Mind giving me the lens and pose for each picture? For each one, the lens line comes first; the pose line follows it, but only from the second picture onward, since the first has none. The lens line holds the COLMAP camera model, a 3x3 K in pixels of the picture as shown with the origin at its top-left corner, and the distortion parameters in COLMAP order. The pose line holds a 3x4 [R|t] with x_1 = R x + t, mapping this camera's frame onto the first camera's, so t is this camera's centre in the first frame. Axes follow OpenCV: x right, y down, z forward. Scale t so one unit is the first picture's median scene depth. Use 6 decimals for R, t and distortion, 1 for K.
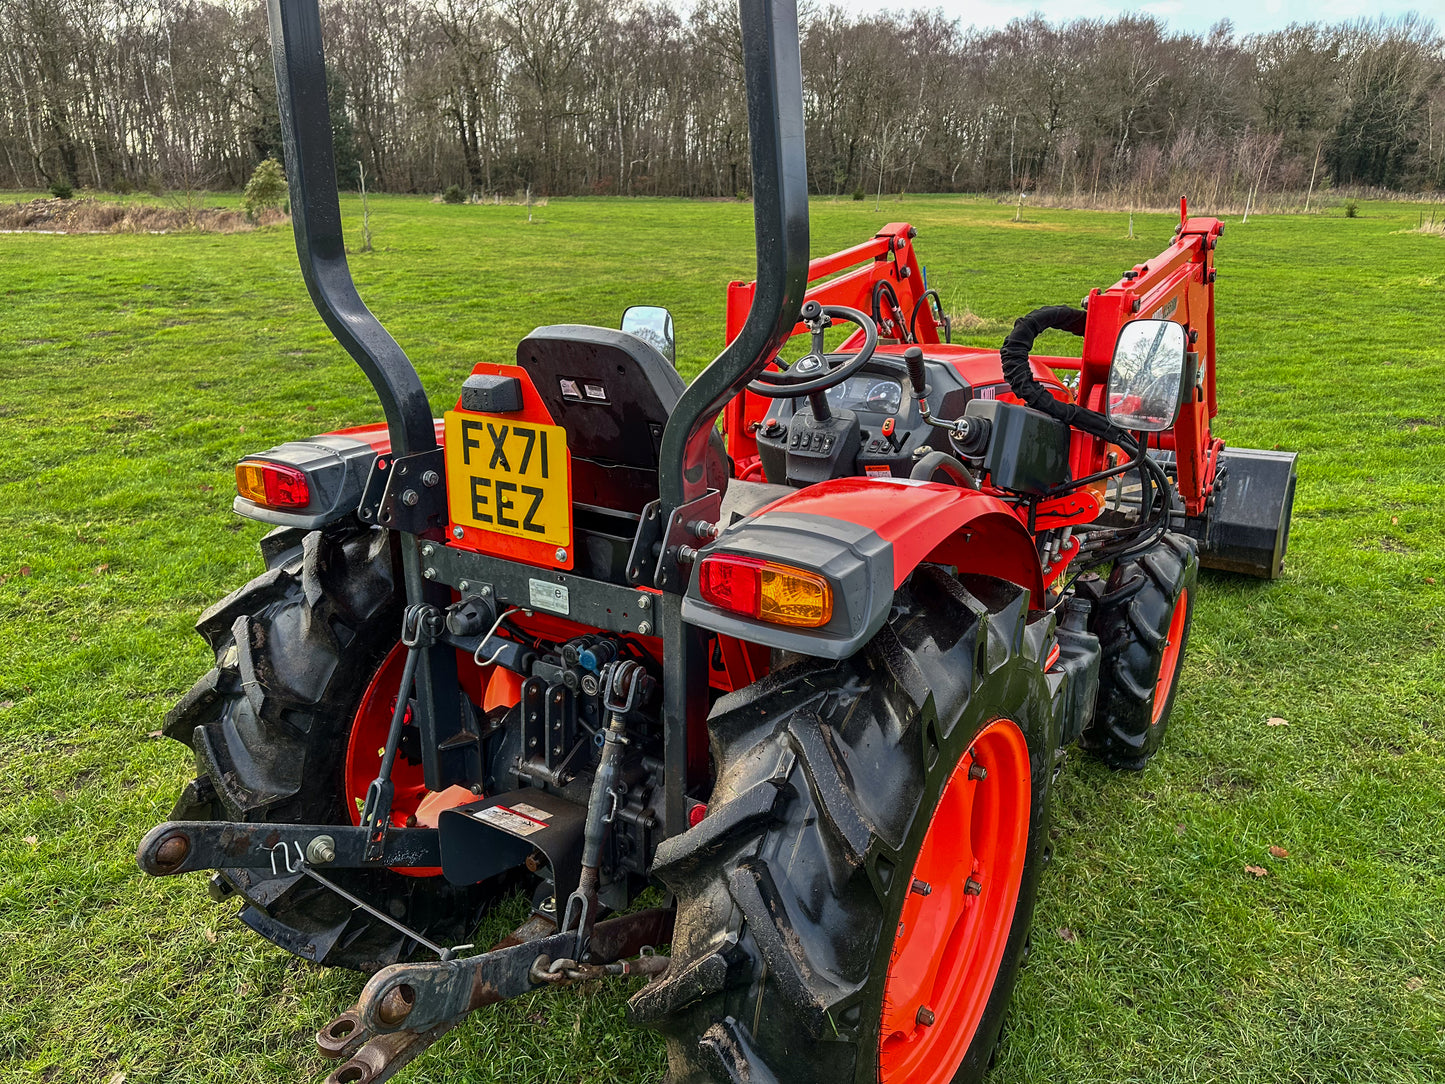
lens RADIAL K [[1047.3, 0, 733.5], [0, 1047.3, 557.0], [0, 0, 1]] dist [0.041752, -0.053461]
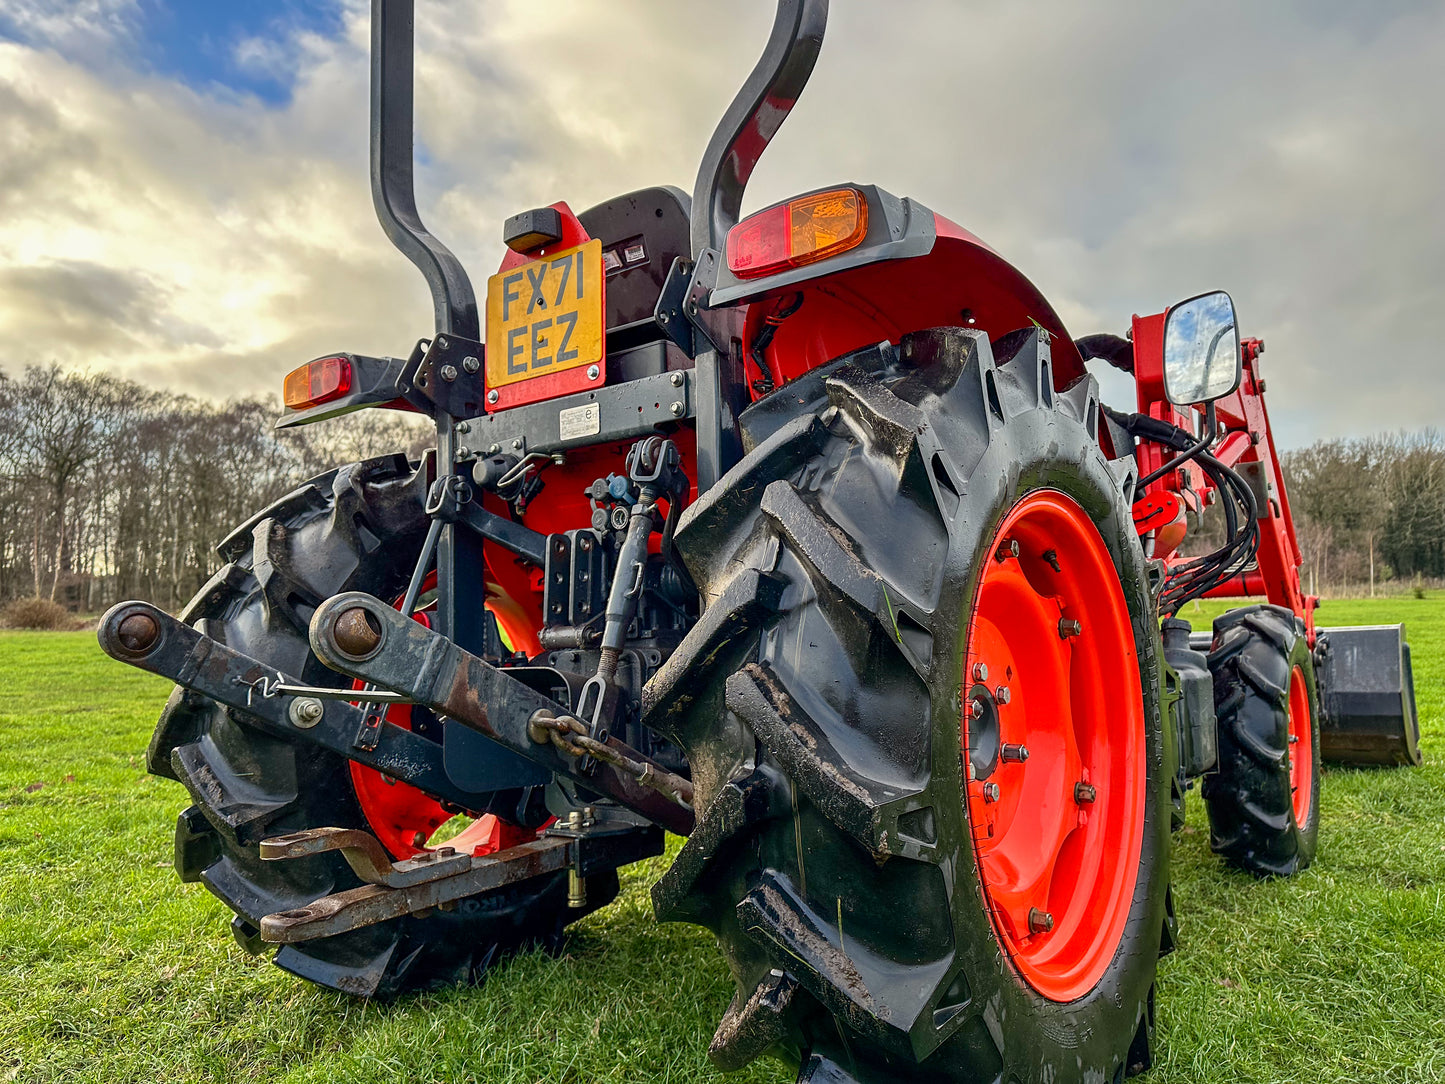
lens RADIAL K [[1047.3, 0, 735.6], [0, 1047.3, 547.9], [0, 0, 1]] dist [0.041752, -0.053461]
pose [[0.997194, -0.037302, -0.064909, 0.020346], [0.008672, 0.918744, -0.394759, 0.478350], [0.074360, 0.393088, 0.916489, 0.172867]]
